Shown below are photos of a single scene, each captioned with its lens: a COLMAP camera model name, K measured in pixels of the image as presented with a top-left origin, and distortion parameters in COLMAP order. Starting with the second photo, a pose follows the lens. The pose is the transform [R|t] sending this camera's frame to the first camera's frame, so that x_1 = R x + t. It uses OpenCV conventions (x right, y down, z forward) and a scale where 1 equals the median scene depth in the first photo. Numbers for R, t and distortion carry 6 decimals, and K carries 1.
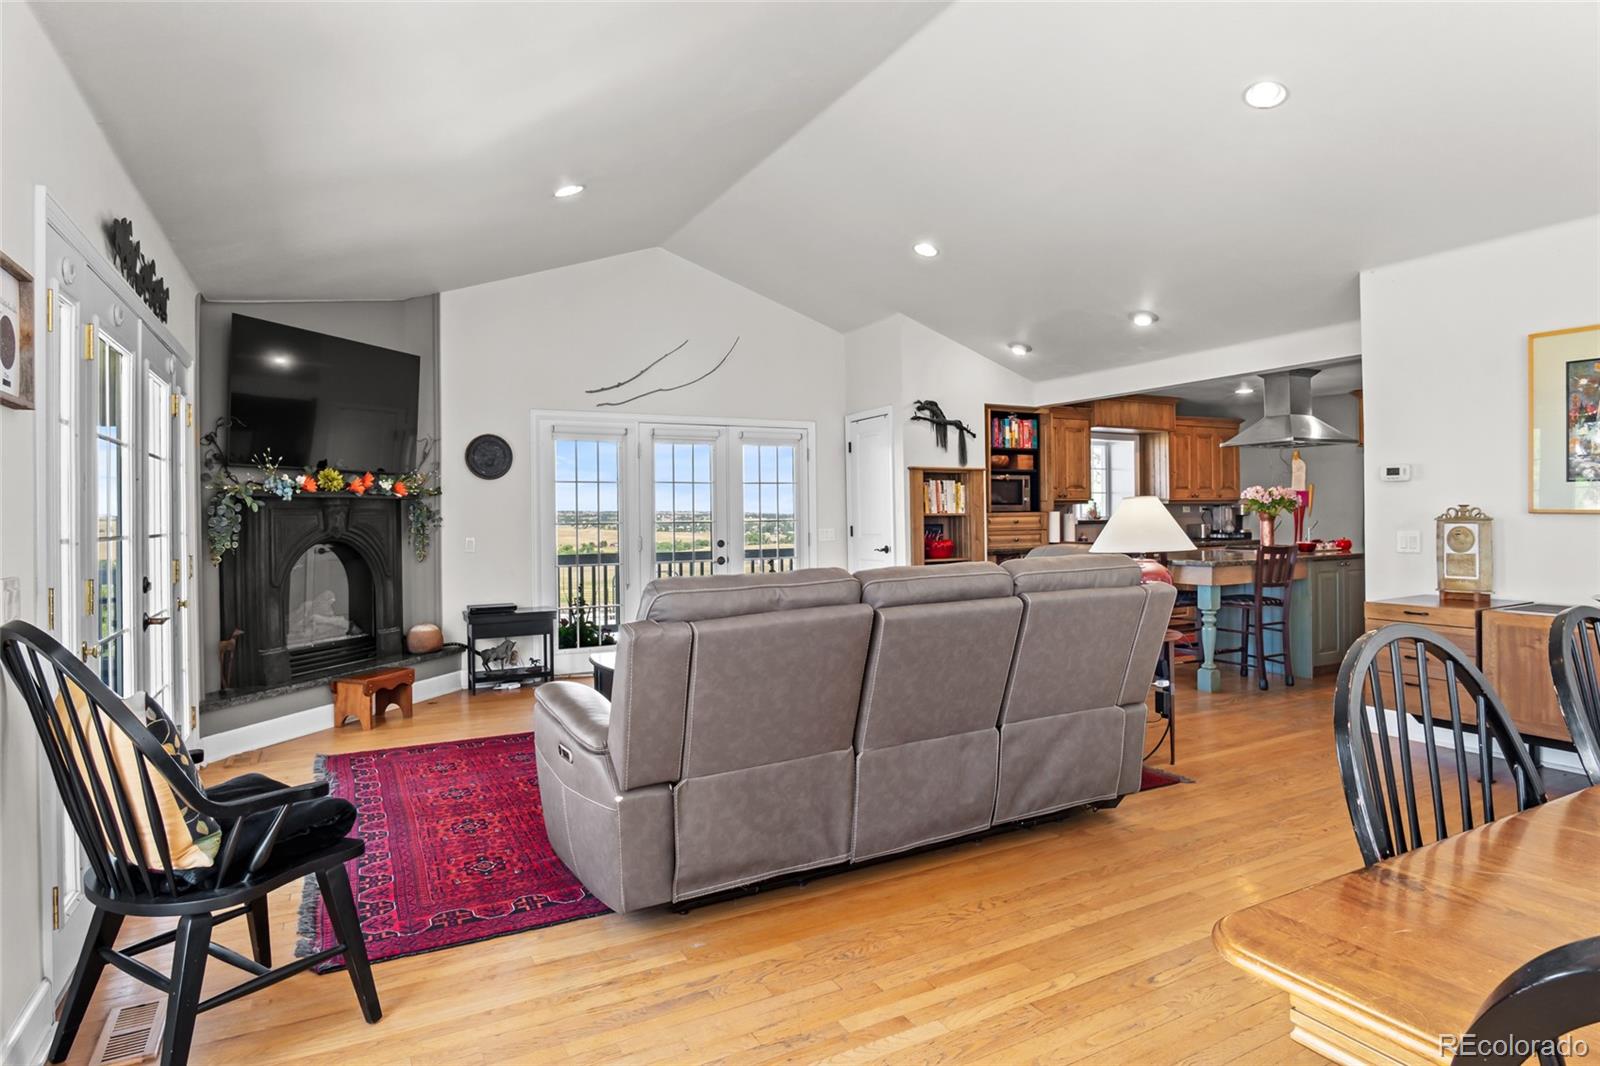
lens RADIAL K [[874.2, 0, 797.9], [0, 874.2, 508.1], [0, 0, 1]] dist [-0.033941, 0.007455]
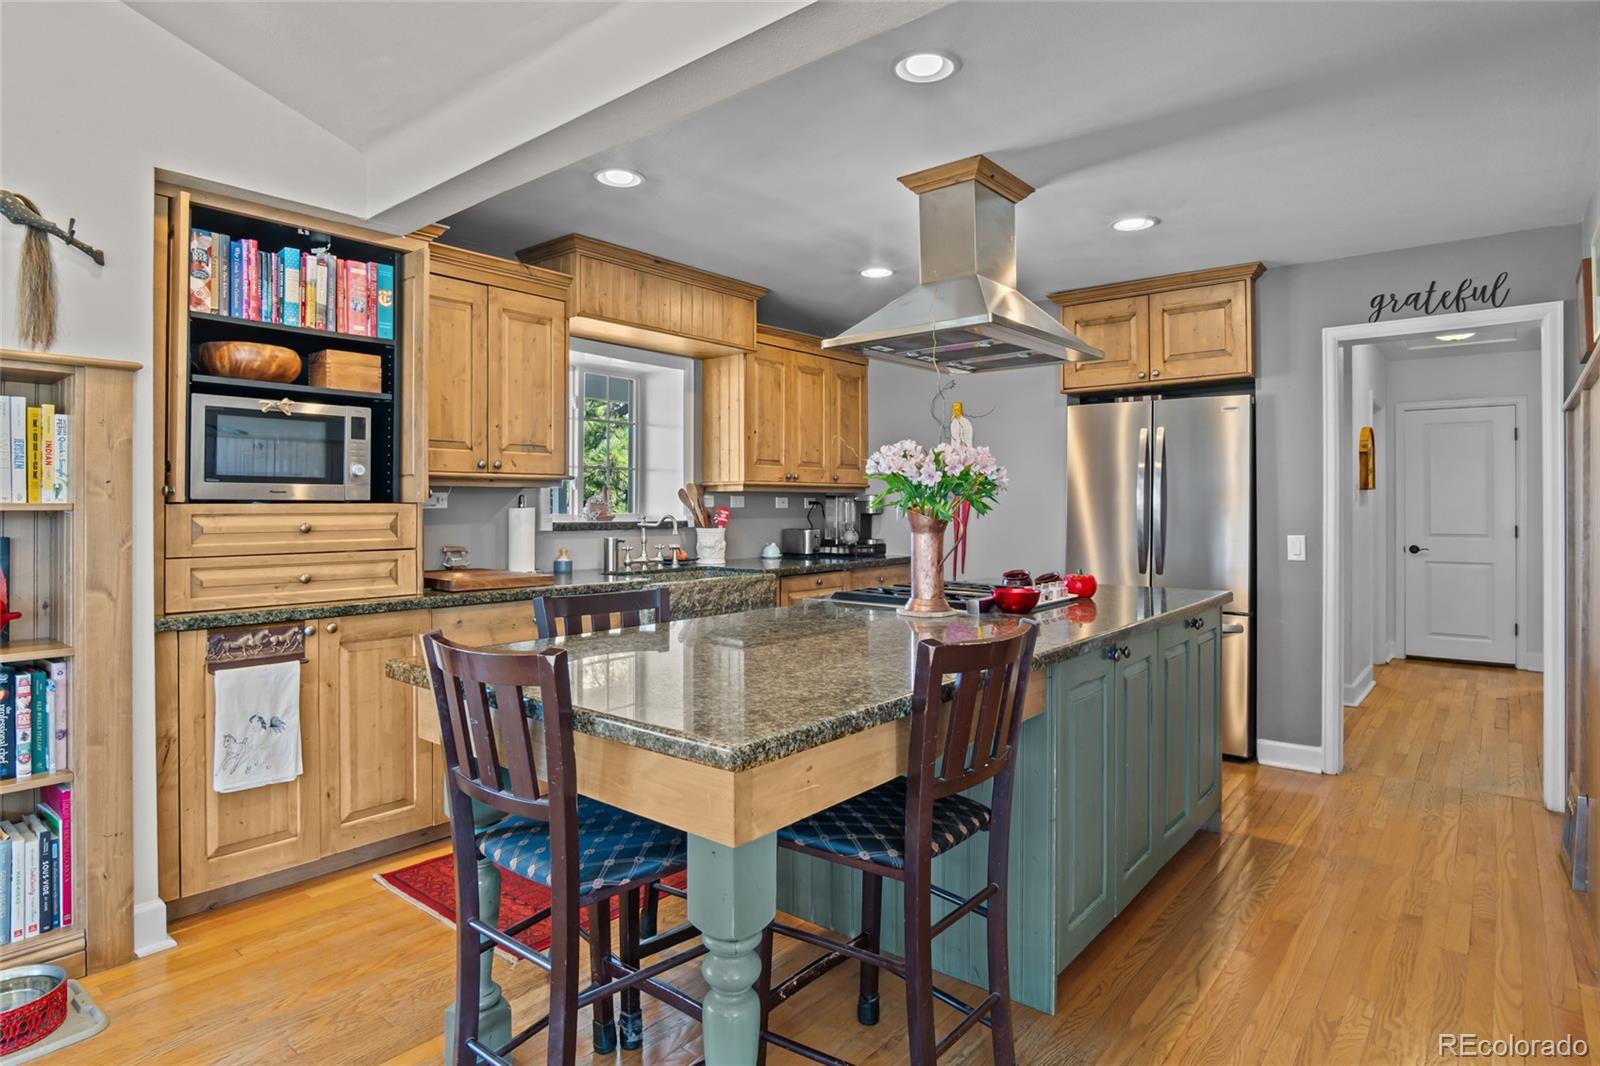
lens RADIAL K [[874.2, 0, 797.9], [0, 874.2, 508.1], [0, 0, 1]] dist [-0.033941, 0.007455]
pose [[0.925942, 0.010215, 0.377528, 0.325721], [-0.013195, 0.999899, 0.005309, 0.002367], [-0.377436, -0.009897, 0.925983, 0.630611]]
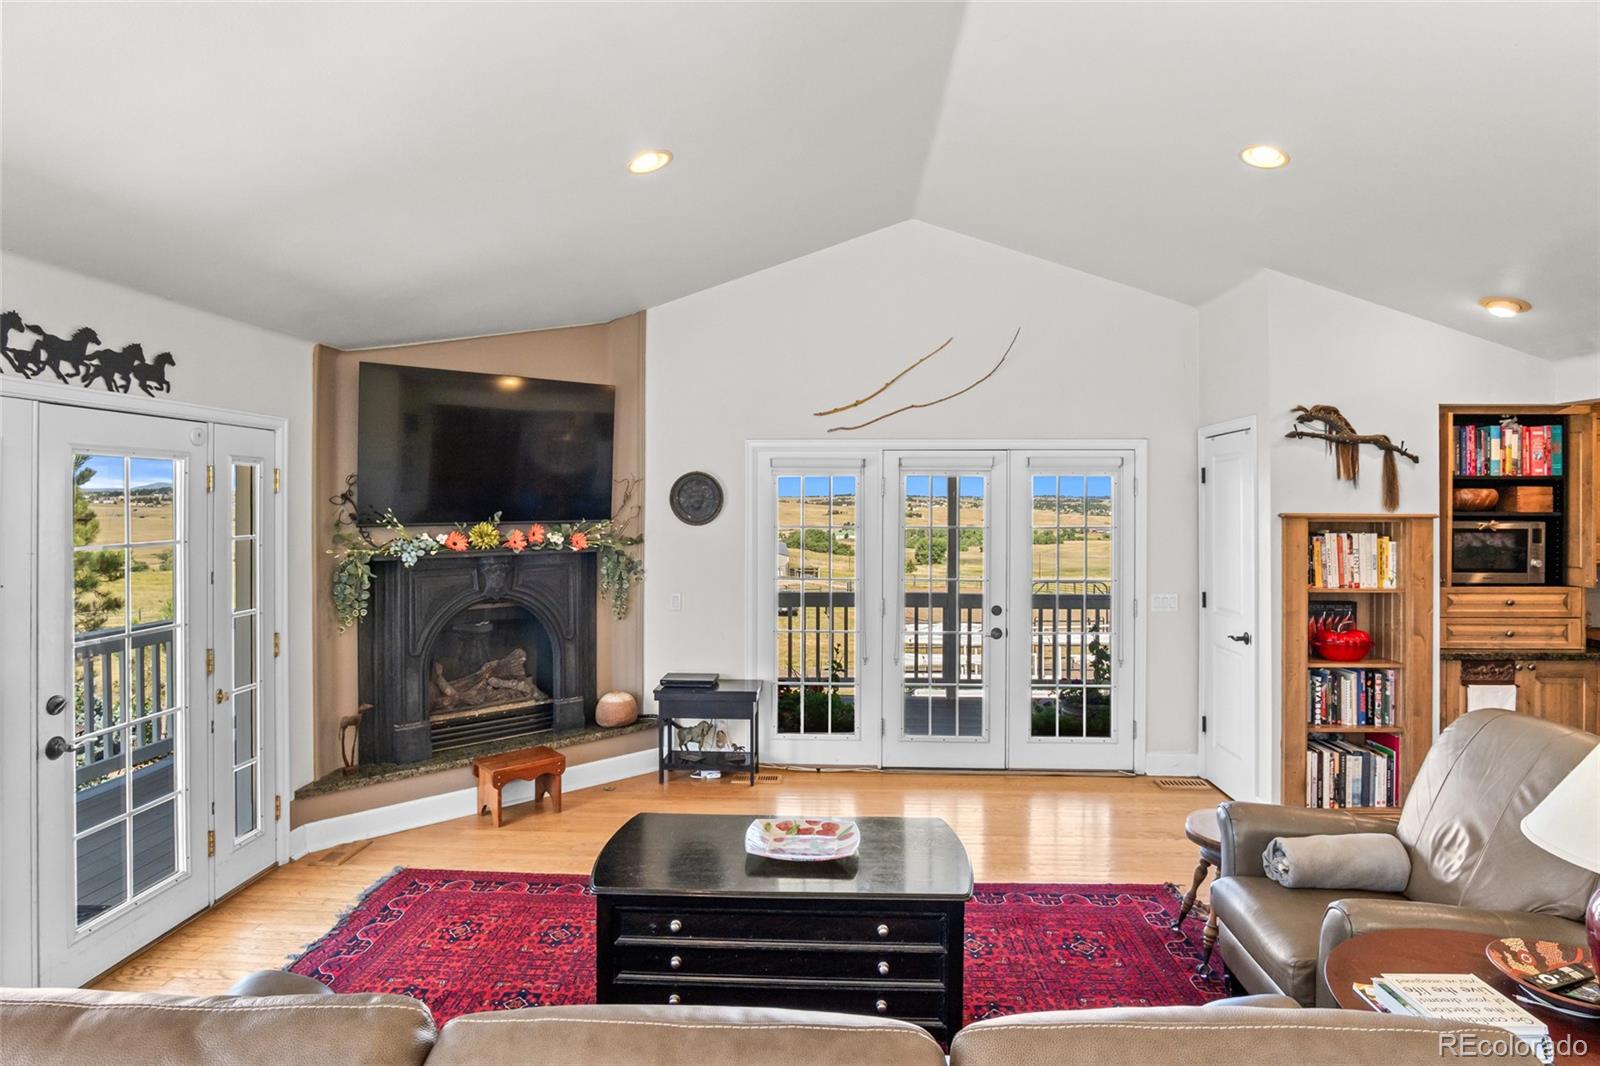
lens RADIAL K [[874.2, 0, 797.9], [0, 874.2, 508.1], [0, 0, 1]] dist [-0.033941, 0.007455]
pose [[0.858731, 0.016293, -0.512168, 0.143851], [-0.008373, 0.999807, 0.017767, -0.057710], [0.512358, -0.010969, 0.858702, 0.284449]]
